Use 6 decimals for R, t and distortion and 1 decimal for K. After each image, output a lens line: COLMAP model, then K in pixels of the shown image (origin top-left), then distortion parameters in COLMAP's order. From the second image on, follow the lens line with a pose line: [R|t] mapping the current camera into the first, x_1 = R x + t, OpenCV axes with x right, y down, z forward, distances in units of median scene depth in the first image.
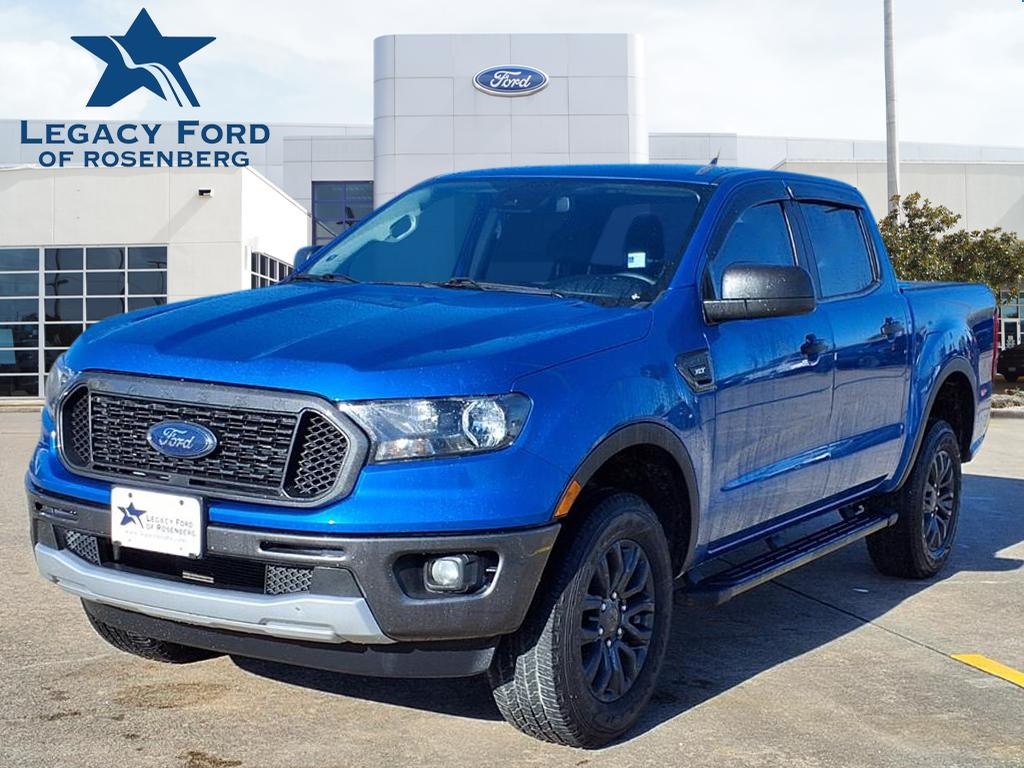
lens RADIAL K [[1347.7, 0, 512.0], [0, 1347.7, 384.0], [0, 0, 1]] dist [0.214286, -0.670554]
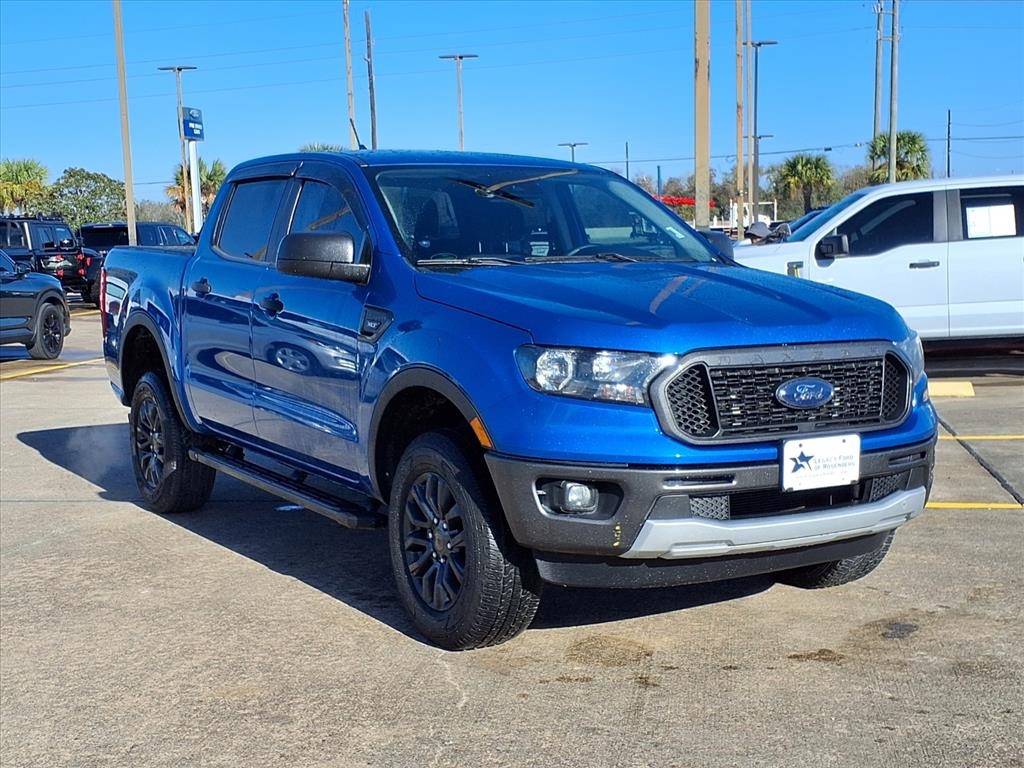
lens RADIAL K [[1347.7, 0, 512.0], [0, 1347.7, 384.0], [0, 0, 1]] dist [0.214286, -0.670554]
pose [[0.513945, -0.124301, 0.848769, -1.391980], [0.101220, 0.991321, 0.083887, -0.093309], [-0.851830, 0.042799, 0.522067, 0.604501]]
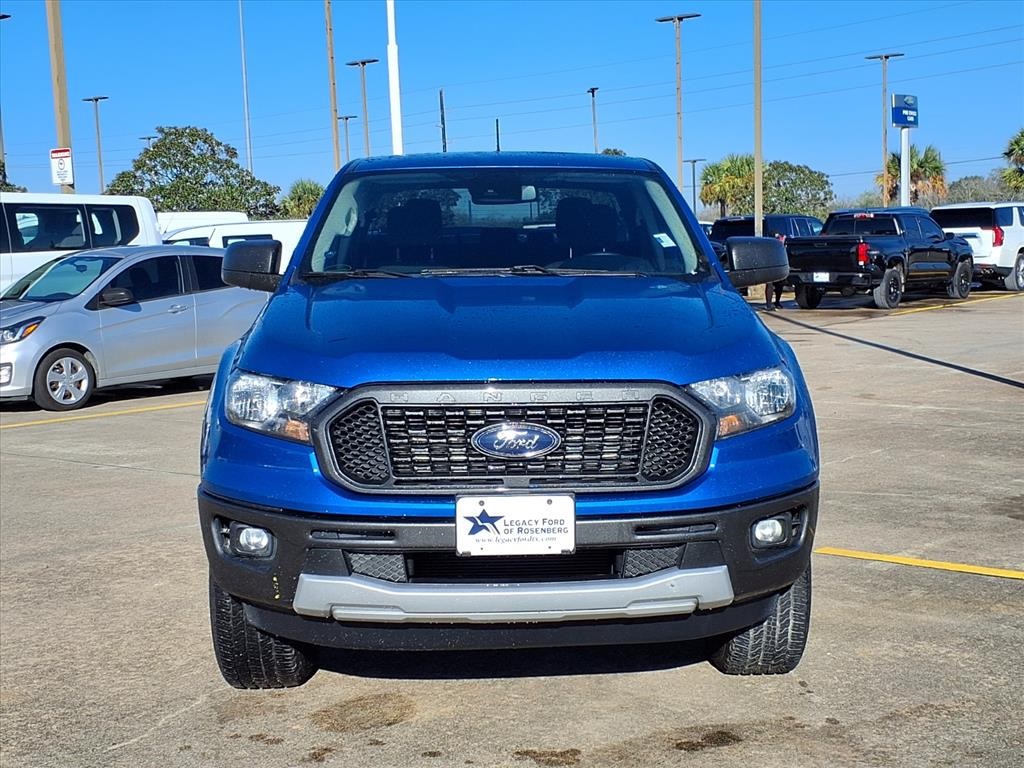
lens RADIAL K [[1347.7, 0, 512.0], [0, 1347.7, 384.0], [0, 0, 1]] dist [0.214286, -0.670554]
pose [[0.846571, -0.096123, 0.523524, -0.765197], [0.083982, 0.995361, 0.046951, -0.047801], [-0.525609, 0.004219, 0.850716, 0.162260]]
